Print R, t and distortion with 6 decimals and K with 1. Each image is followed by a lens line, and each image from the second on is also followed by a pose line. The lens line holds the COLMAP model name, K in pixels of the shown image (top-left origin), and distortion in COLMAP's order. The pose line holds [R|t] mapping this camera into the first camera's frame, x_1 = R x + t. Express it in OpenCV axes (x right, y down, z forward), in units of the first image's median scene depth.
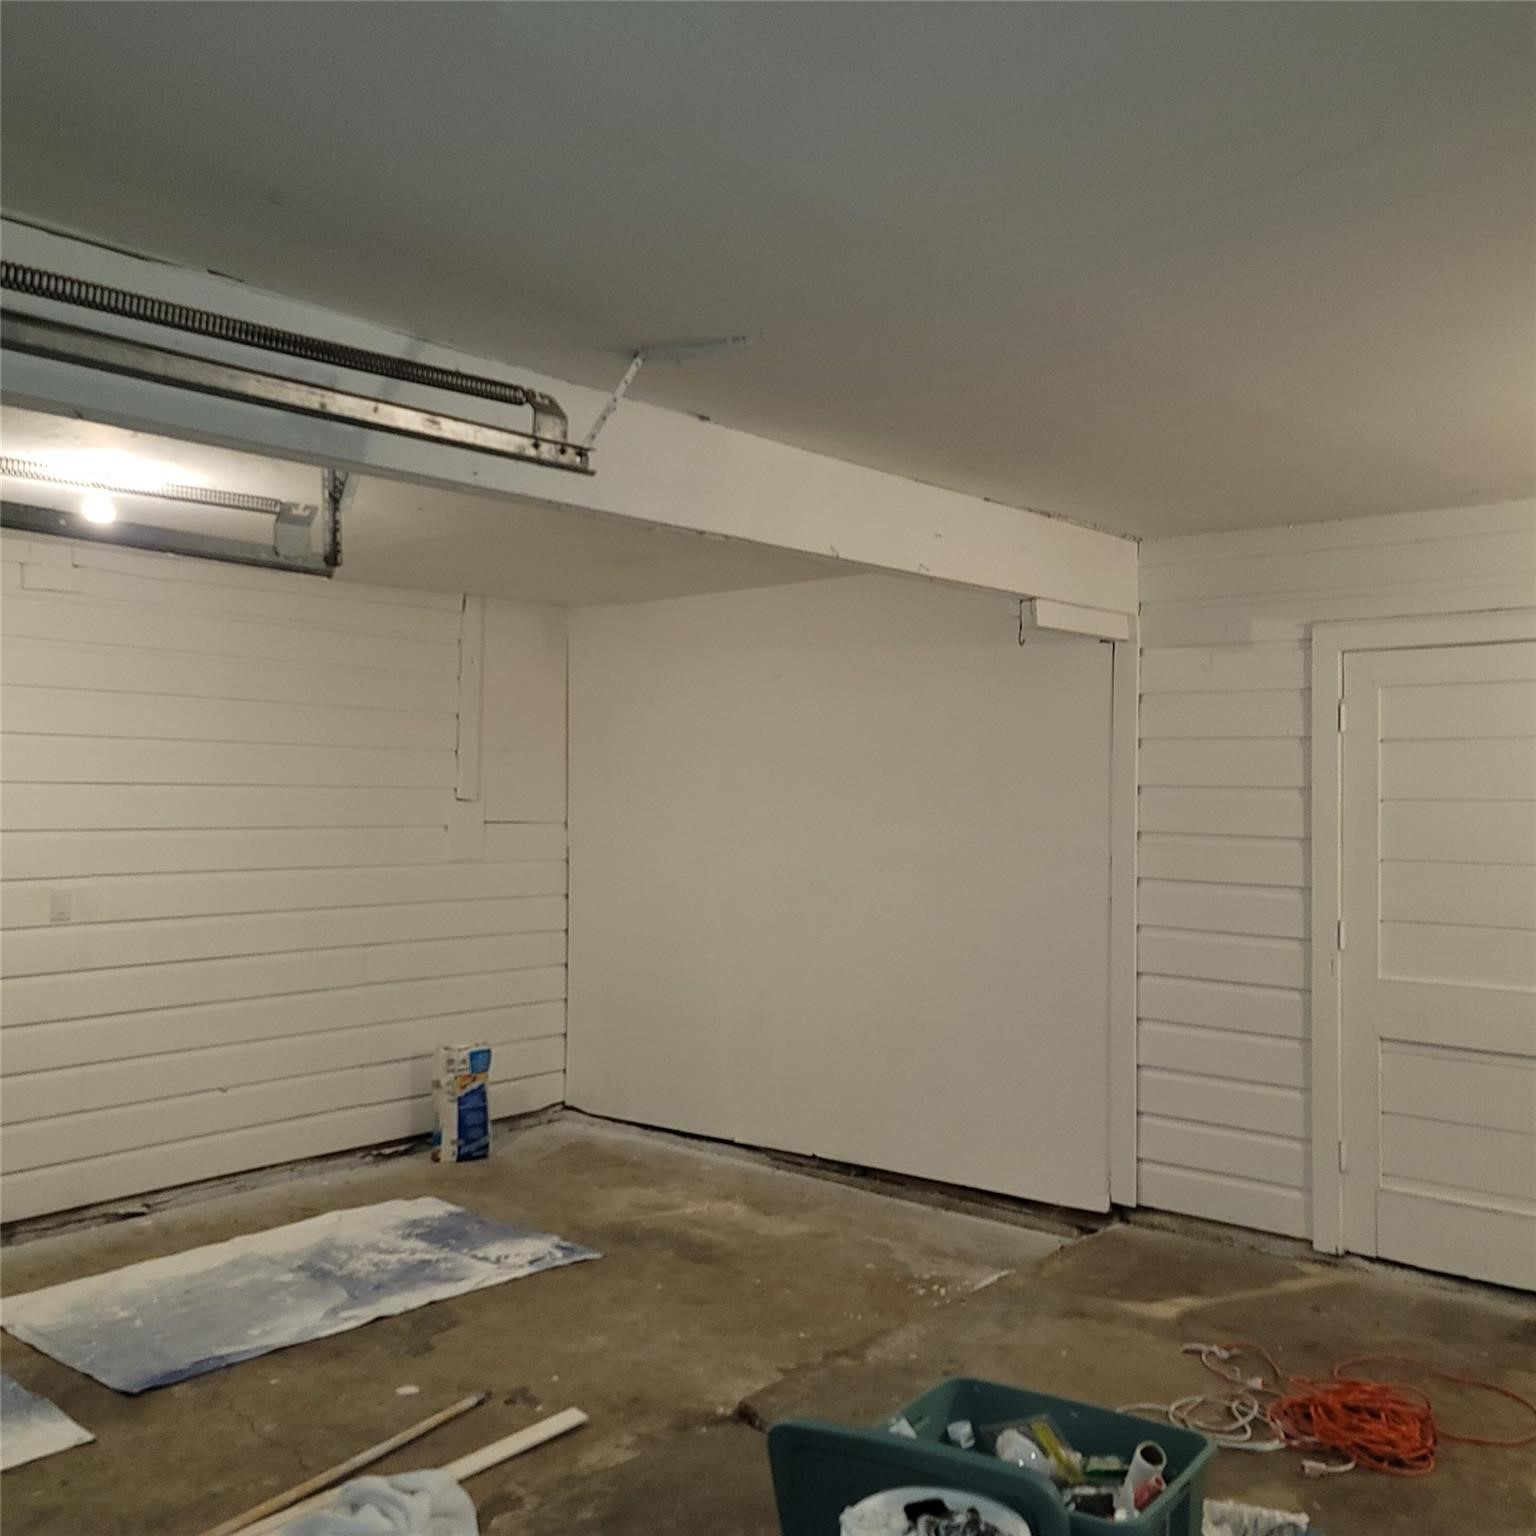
lens RADIAL K [[1499.4, 0, 764.7], [0, 1499.4, 762.1], [0, 0, 1]] dist [0.060324, 0.000000]
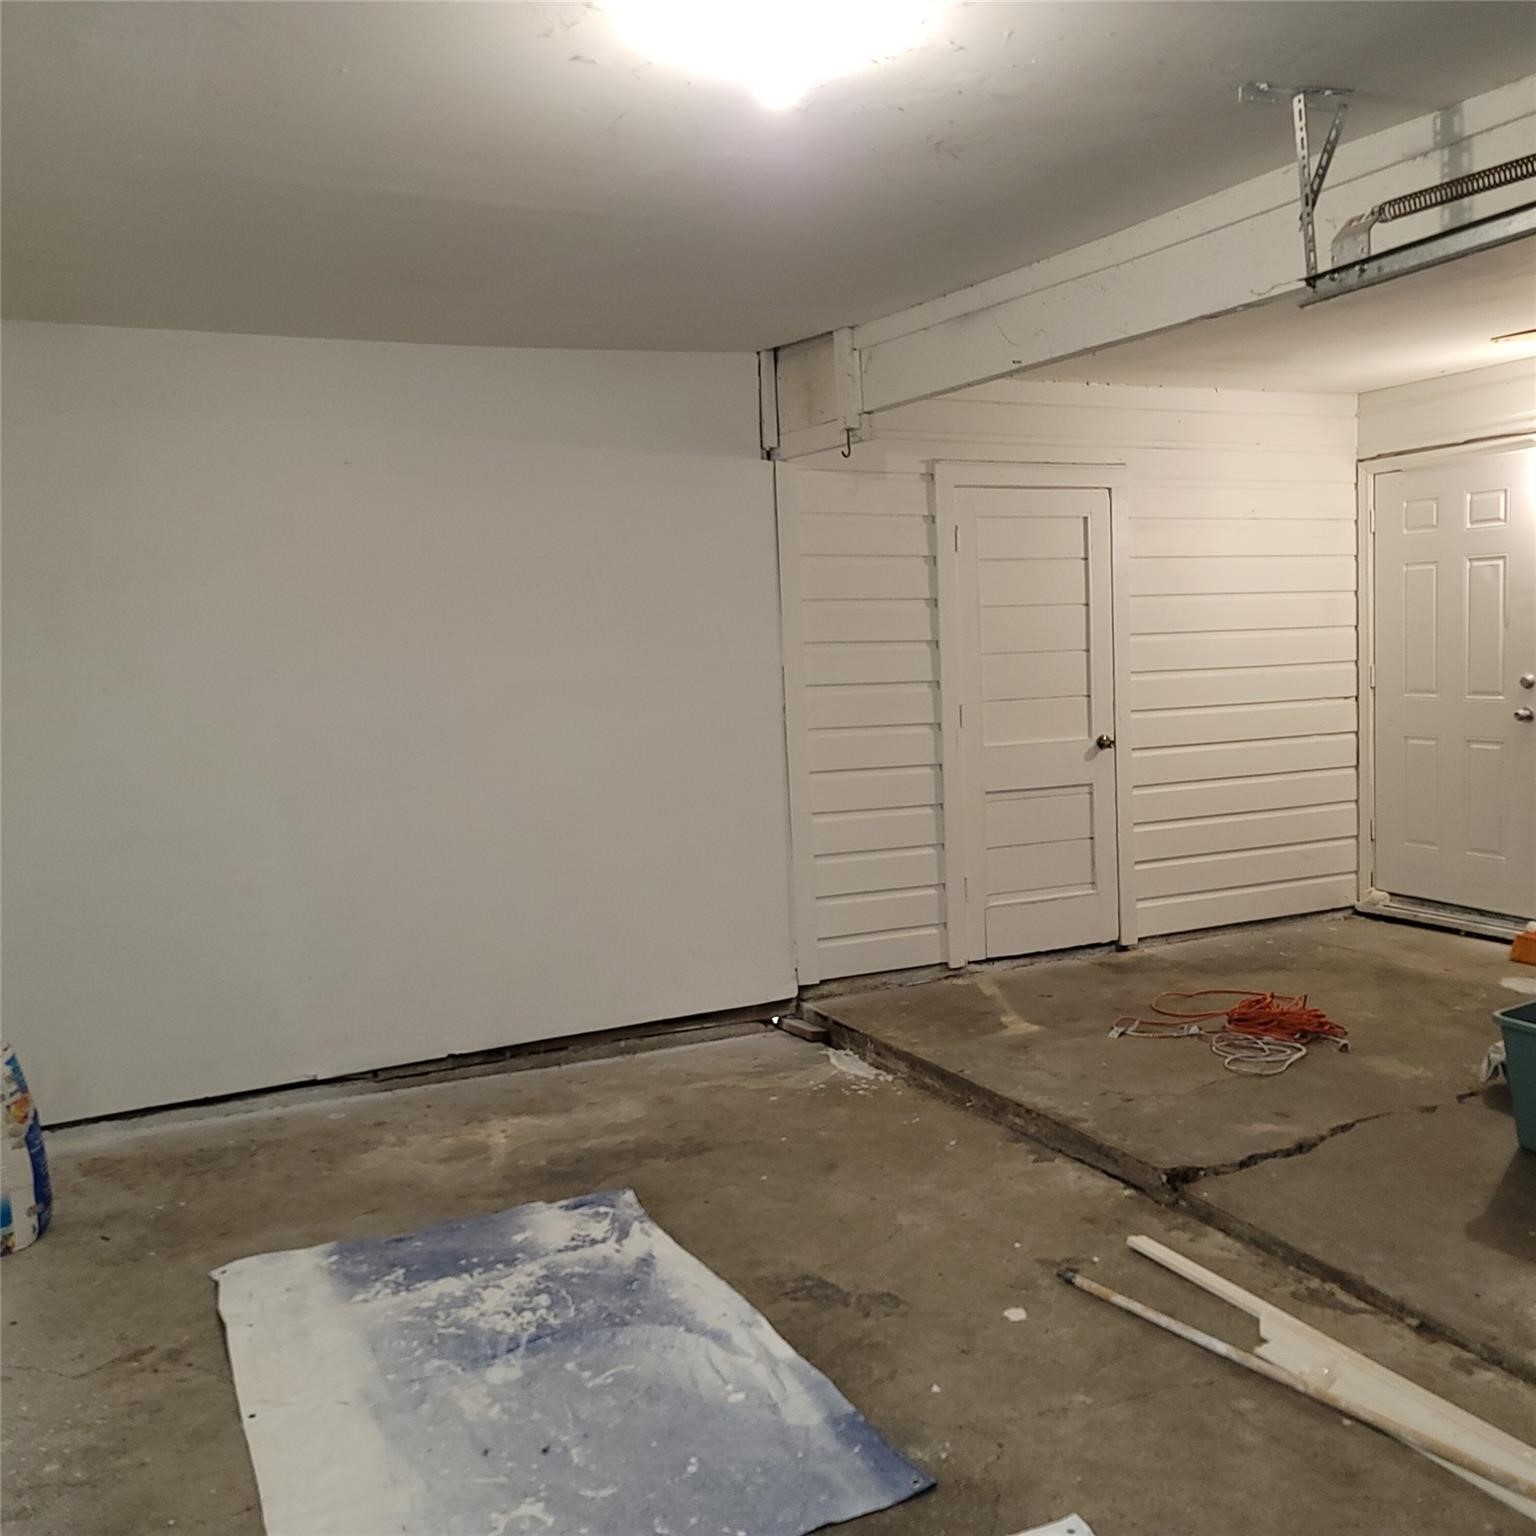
lens RADIAL K [[1499.4, 0, 764.7], [0, 1499.4, 772.9], [0, 0, 1]] dist [0.060324, 0.000000]
pose [[0.398184, -0.103810, 0.911412, -0.783435], [0.014439, 0.994162, 0.106927, 0.023989], [-0.917192, -0.029417, 0.397359, 0.627417]]
